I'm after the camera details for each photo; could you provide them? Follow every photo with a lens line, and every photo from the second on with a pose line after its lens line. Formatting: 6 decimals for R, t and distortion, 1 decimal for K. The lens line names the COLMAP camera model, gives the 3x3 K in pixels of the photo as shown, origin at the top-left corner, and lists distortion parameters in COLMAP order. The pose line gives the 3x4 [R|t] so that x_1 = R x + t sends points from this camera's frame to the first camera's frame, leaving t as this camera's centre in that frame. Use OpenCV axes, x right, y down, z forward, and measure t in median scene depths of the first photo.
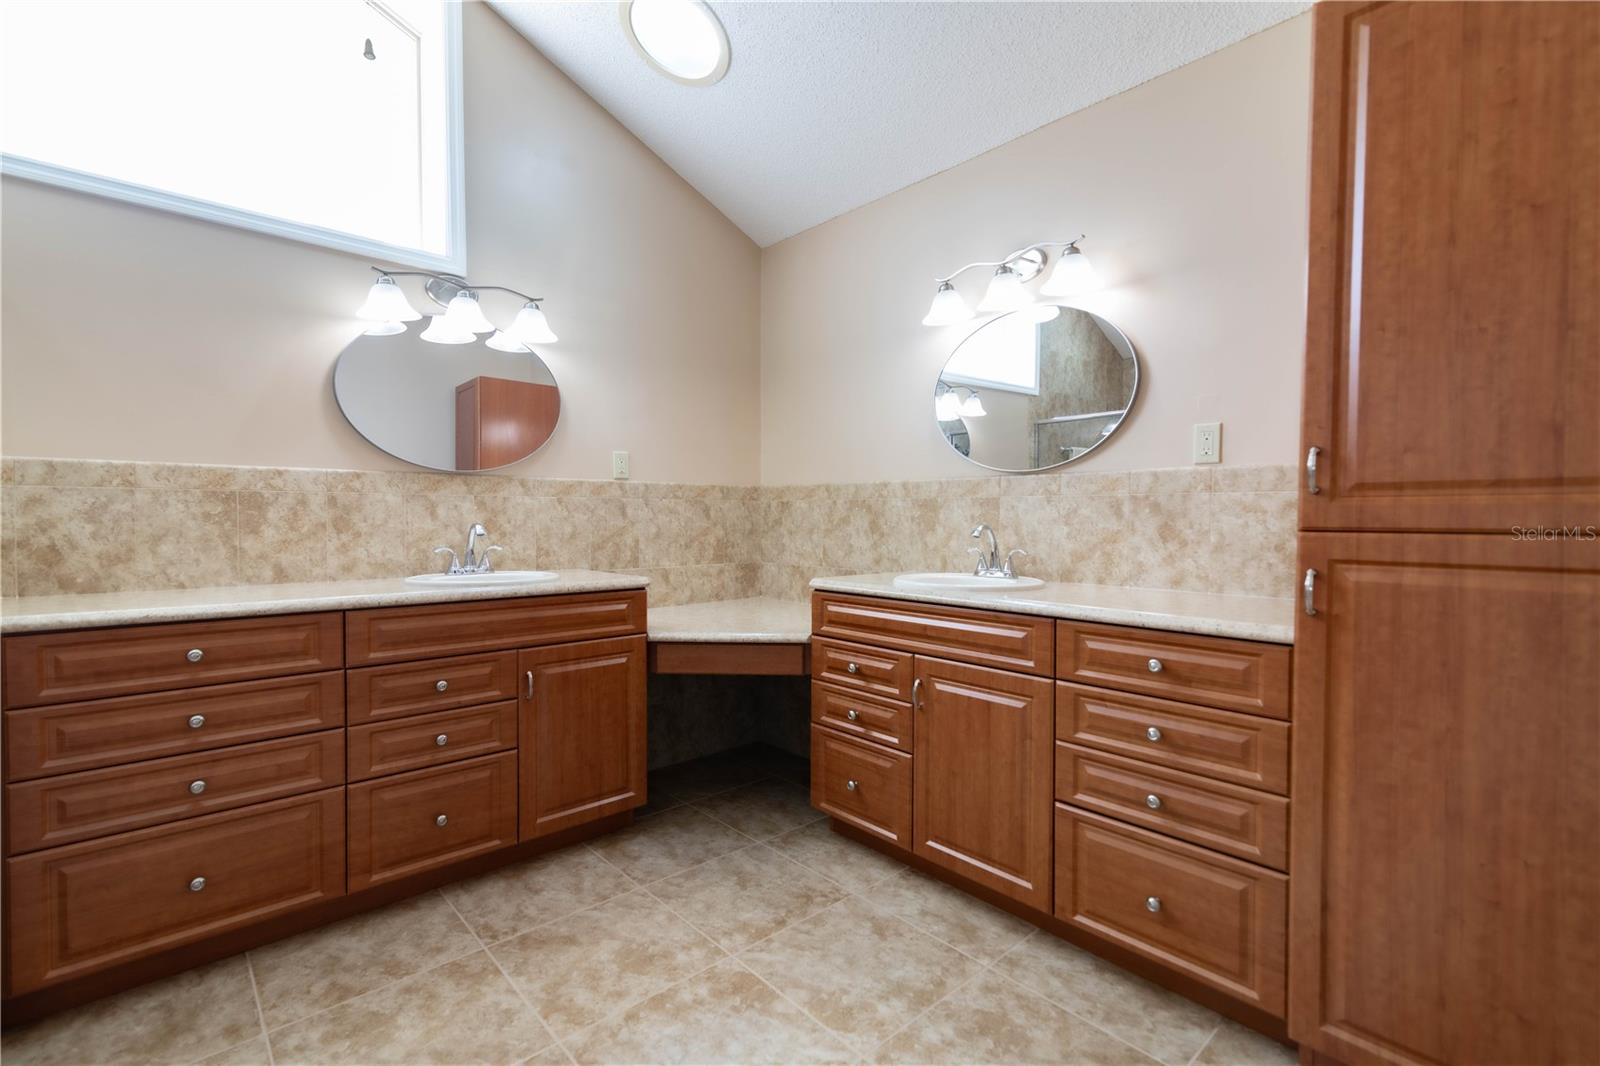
lens RADIAL K [[724.9, 0, 802.9], [0, 724.9, 530.8], [0, 0, 1]] dist [0.014751, -0.001127]
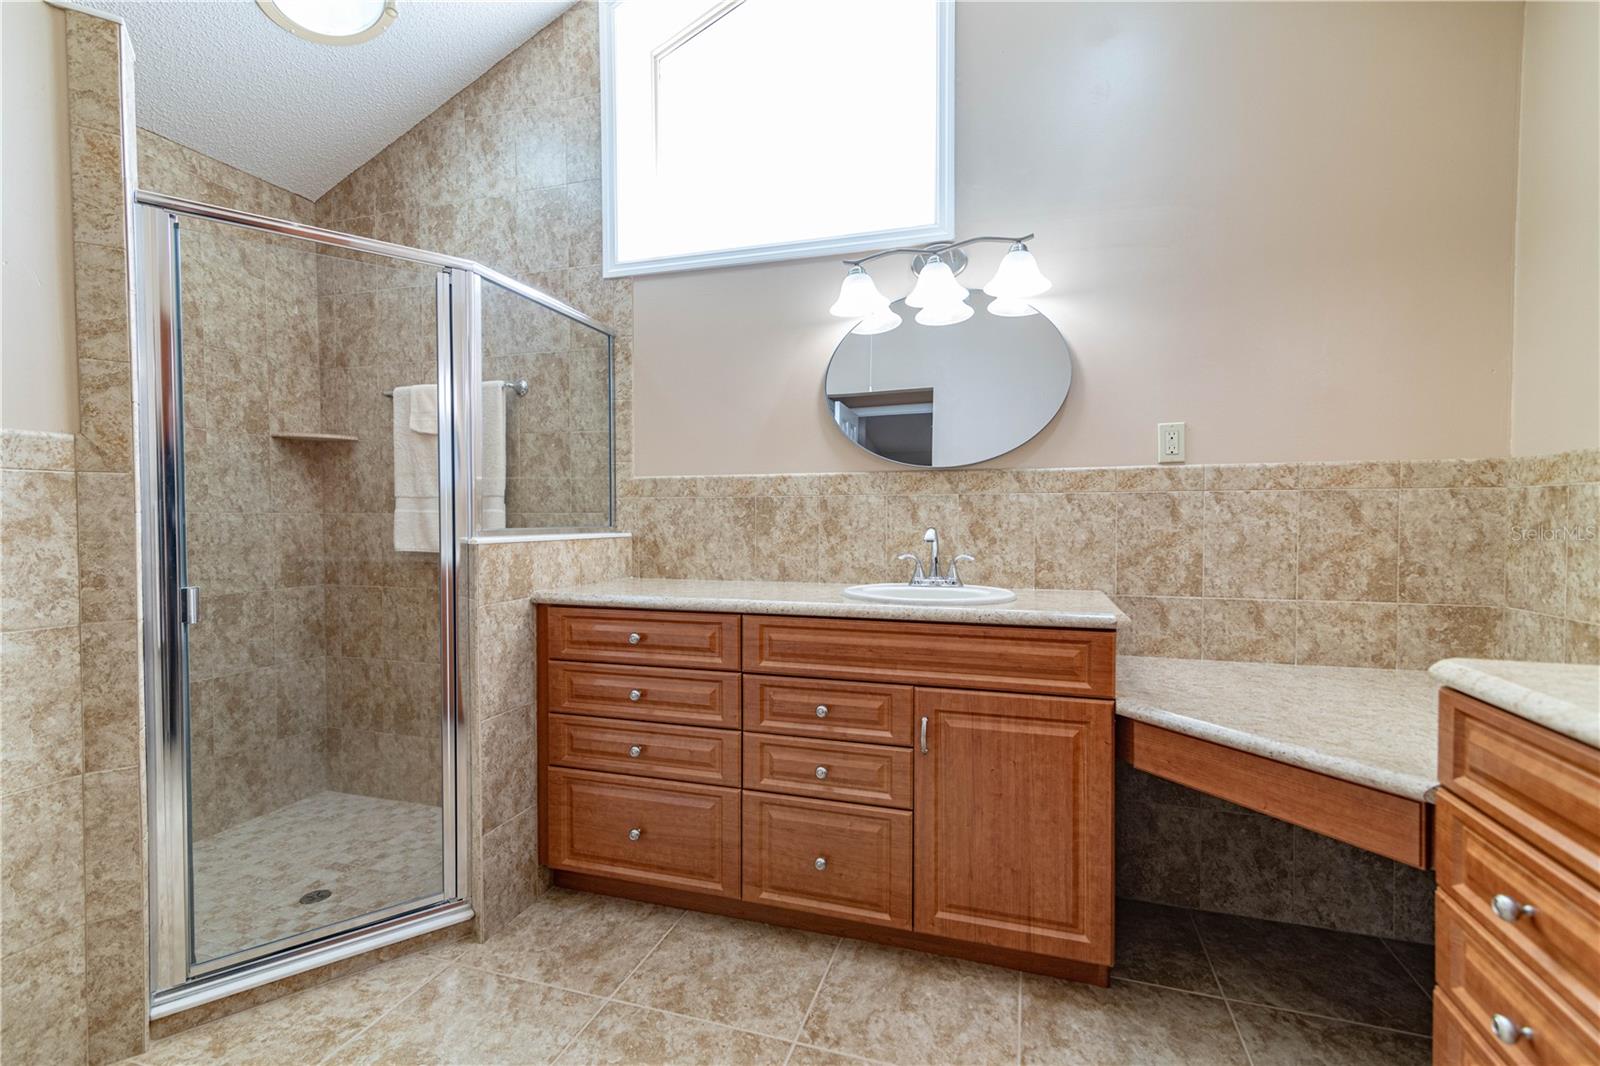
lens RADIAL K [[724.9, 0, 797.3], [0, 724.9, 532.2], [0, 0, 1]] dist [0.014751, -0.001127]
pose [[0.495459, 0.014347, -0.868513, 0.217084], [-0.015212, 0.999854, 0.007839, -0.009143], [0.868498, 0.009328, 0.495604, 0.466914]]
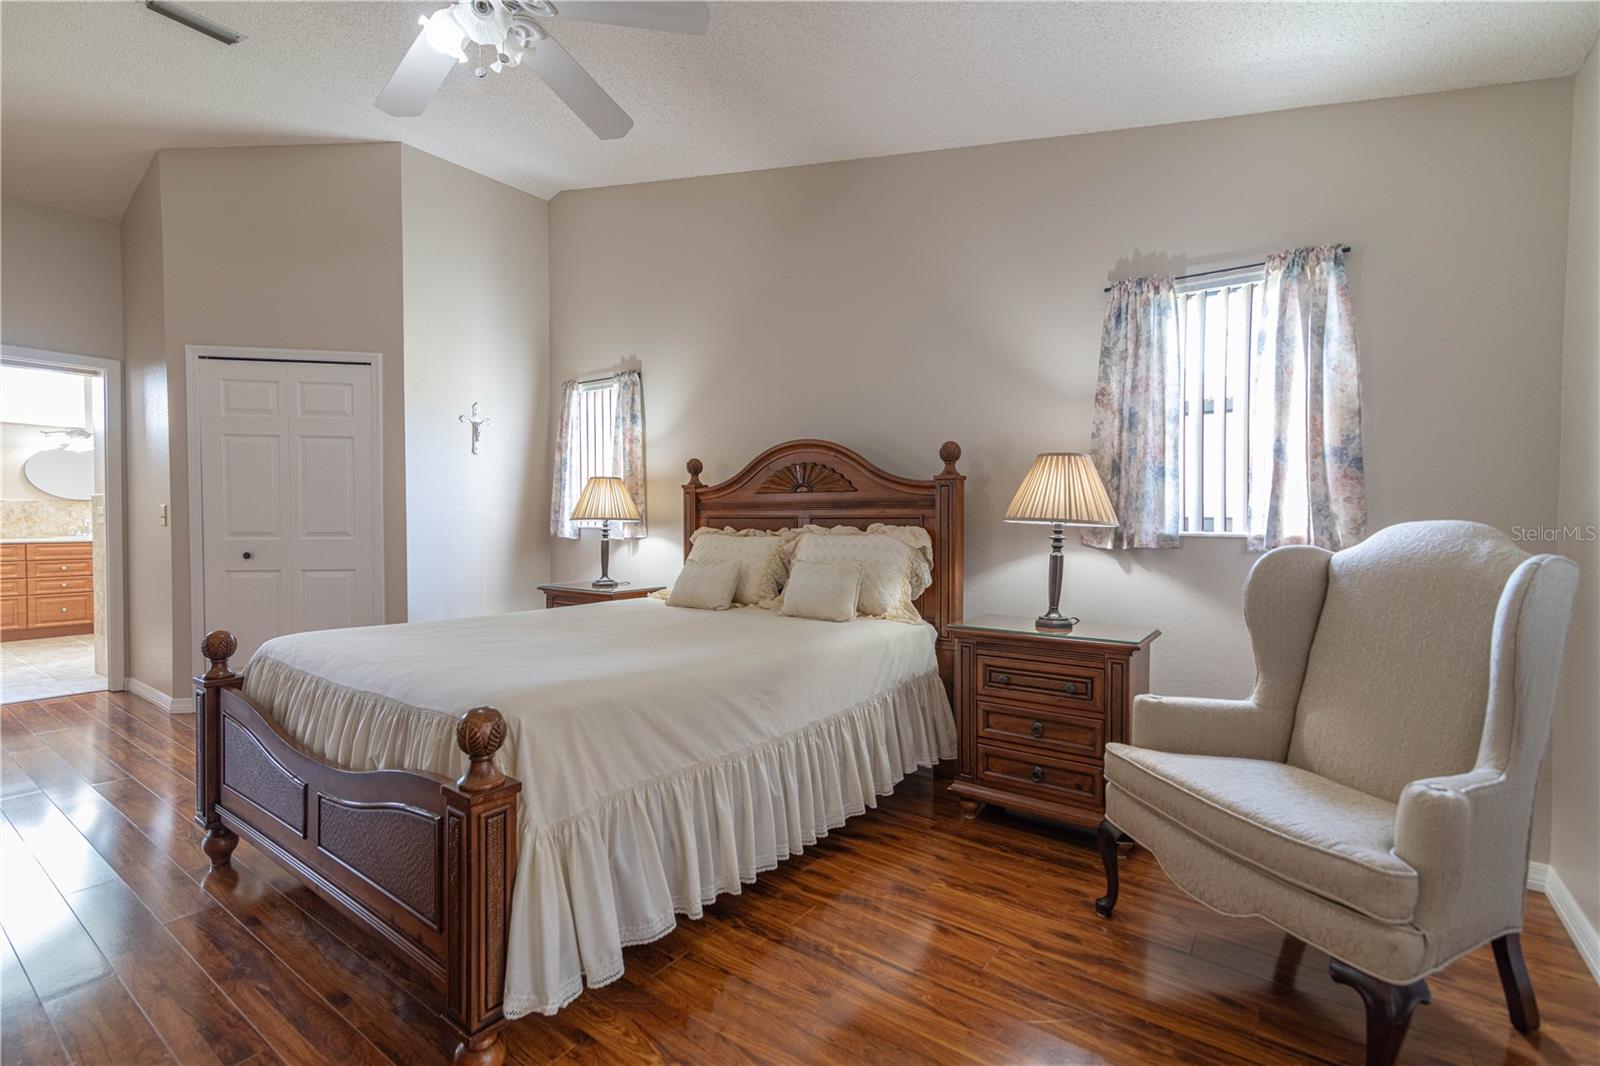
lens RADIAL K [[724.9, 0, 811.0], [0, 724.9, 529.0], [0, 0, 1]] dist [0.014751, -0.001127]
pose [[0.977606, -0.007761, 0.210301, 1.794332], [0.007881, 0.999969, 0.000268, 0.055529], [-0.210297, 0.001396, 0.977637, -2.513994]]
